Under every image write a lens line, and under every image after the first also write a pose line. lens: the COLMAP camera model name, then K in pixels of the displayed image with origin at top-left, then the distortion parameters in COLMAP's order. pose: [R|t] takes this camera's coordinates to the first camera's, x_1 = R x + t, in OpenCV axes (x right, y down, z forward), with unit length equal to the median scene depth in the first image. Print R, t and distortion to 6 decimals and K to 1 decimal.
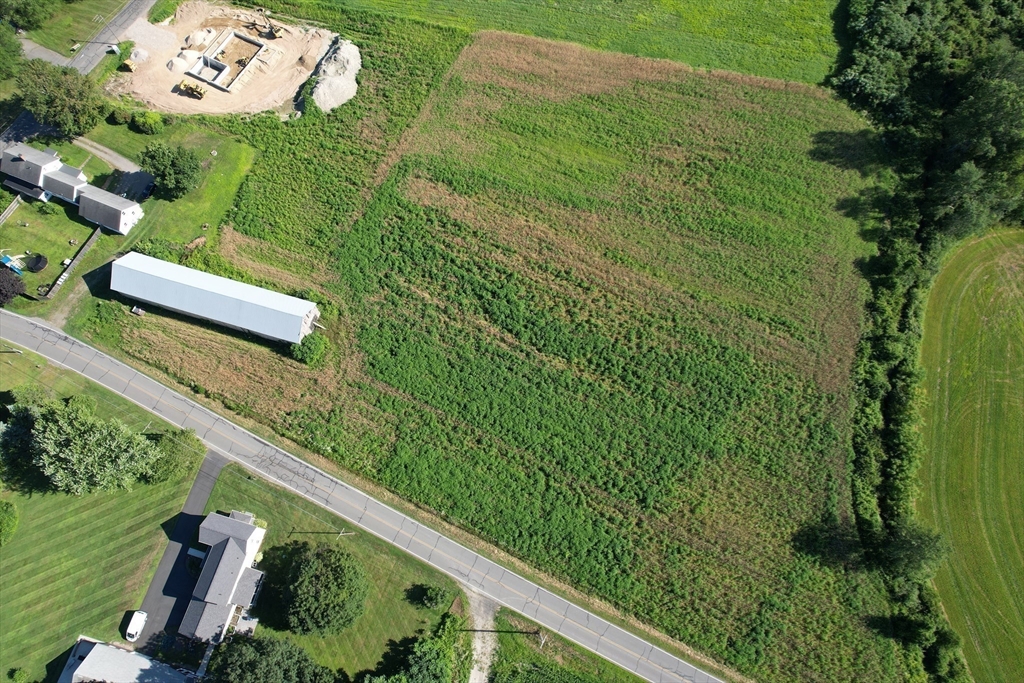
lens RADIAL K [[647.8, 0, 505.9], [0, 647.8, 341.8], [0, 0, 1]] dist [-0.069621, 0.059433]
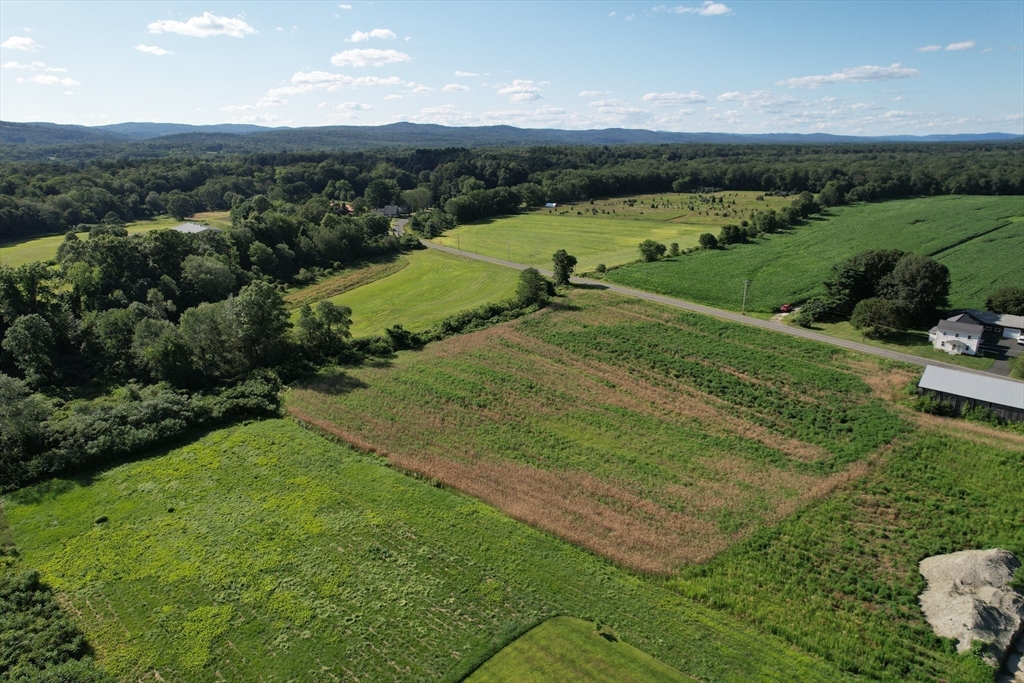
lens RADIAL K [[647.8, 0, 511.2], [0, 647.8, 343.6], [0, 0, 1]] dist [-0.069621, 0.059433]
pose [[-0.882003, -0.133775, 0.451856, -0.175993], [0.447304, 0.064066, 0.892085, -1.255745], [-0.148288, 0.988939, 0.003332, 1.045402]]
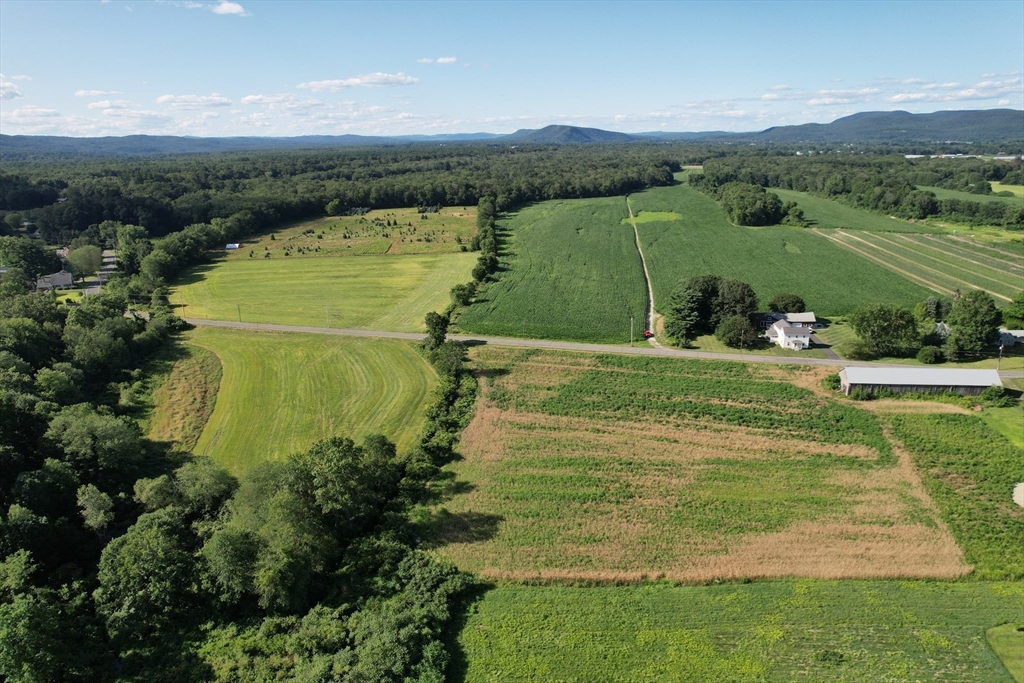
lens RADIAL K [[647.8, 0, 506.0], [0, 647.8, 360.1], [0, 0, 1]] dist [-0.069621, 0.059433]
pose [[-0.985144, 0.073502, -0.155203, 0.697477], [-0.154680, 0.012791, 0.987882, -1.382282], [0.074597, 0.997213, -0.001232, 0.910052]]
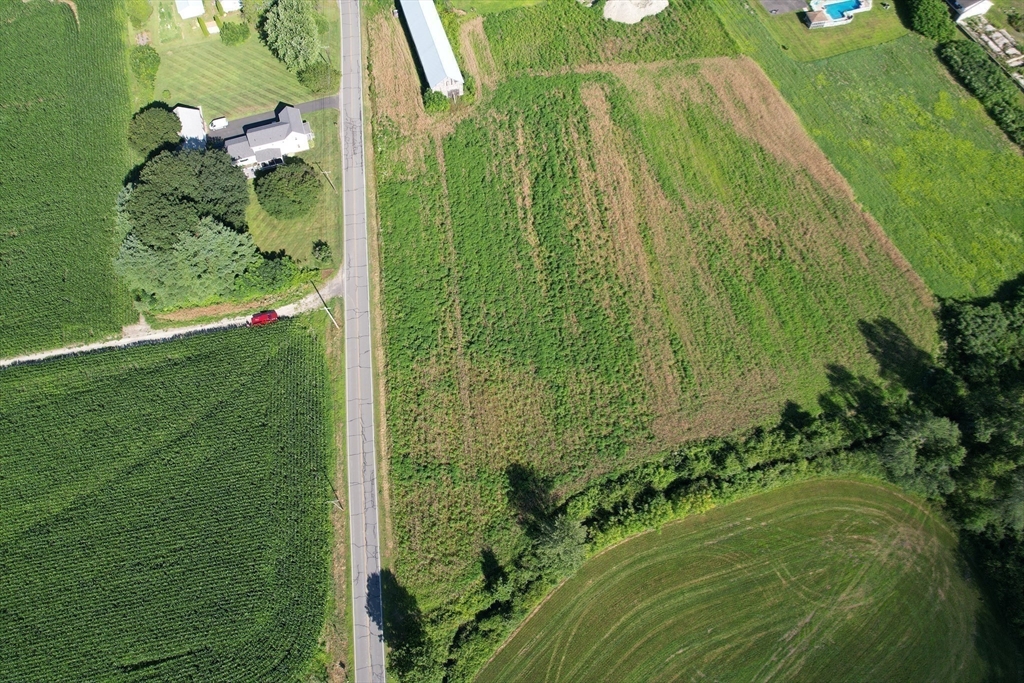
lens RADIAL K [[647.8, 0, 512.8], [0, 647.8, 344.7], [0, 0, 1]] dist [-0.069621, 0.059433]
pose [[0.554873, 0.757052, -0.344948, 0.638717], [-0.784571, 0.614089, 0.085694, 0.082196], [0.276704, 0.223086, 0.934702, -0.089271]]
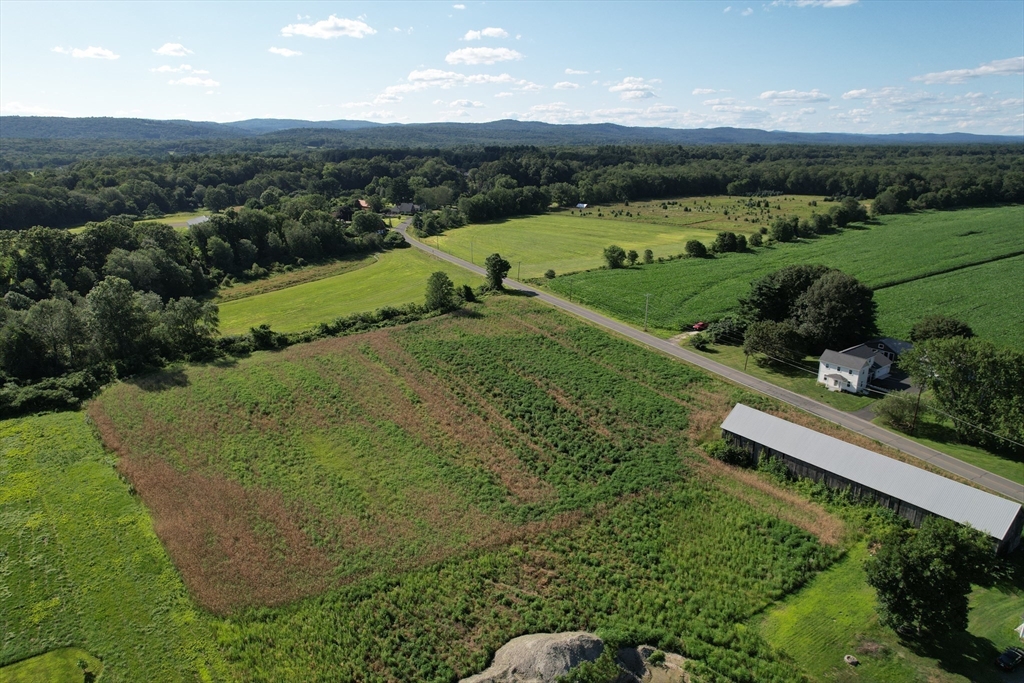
lens RADIAL K [[647.8, 0, 511.8], [0, 647.8, 340.6], [0, 0, 1]] dist [-0.069621, 0.059433]
pose [[-0.795679, -0.177614, 0.579093, -0.561274], [0.572444, 0.092014, 0.814765, -0.949771], [-0.197998, 0.979789, 0.028460, 0.934972]]
